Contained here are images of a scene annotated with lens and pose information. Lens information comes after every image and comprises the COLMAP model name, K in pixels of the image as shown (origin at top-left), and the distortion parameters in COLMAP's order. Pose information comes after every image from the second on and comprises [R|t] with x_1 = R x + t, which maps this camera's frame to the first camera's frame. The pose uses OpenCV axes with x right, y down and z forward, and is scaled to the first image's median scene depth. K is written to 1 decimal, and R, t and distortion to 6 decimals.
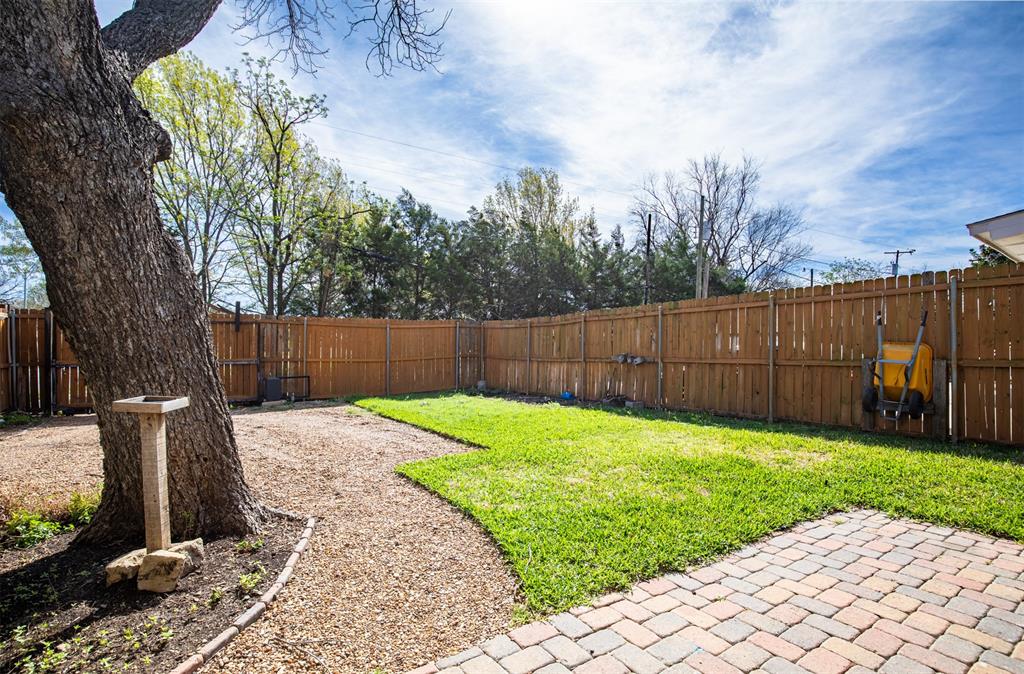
lens RADIAL K [[480.2, 0, 490.8], [0, 480.2, 335.6], [0, 0, 1]] dist [-0.001277, -0.000166]
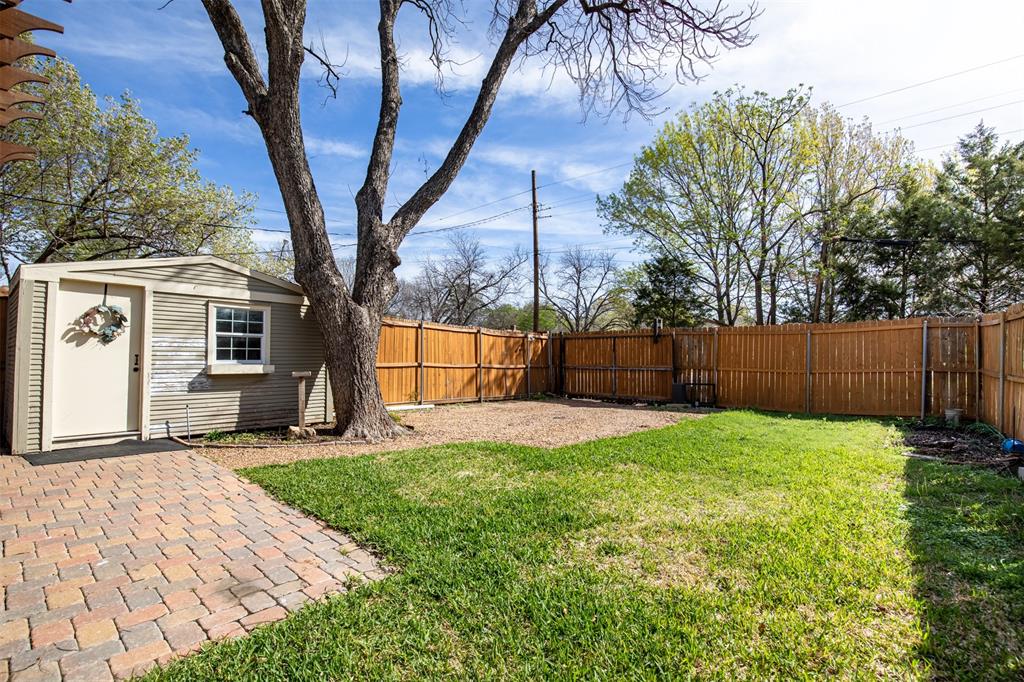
lens RADIAL K [[463.3, 0, 512.0], [0, 463.3, 341.0], [0, 0, 1]] dist [-0.023964, 0.000622]
pose [[0.266228, -0.029135, -0.963470, 0.508973], [0.013160, 0.999560, -0.026590, 0.012917], [0.963820, -0.005601, 0.266494, 0.340684]]
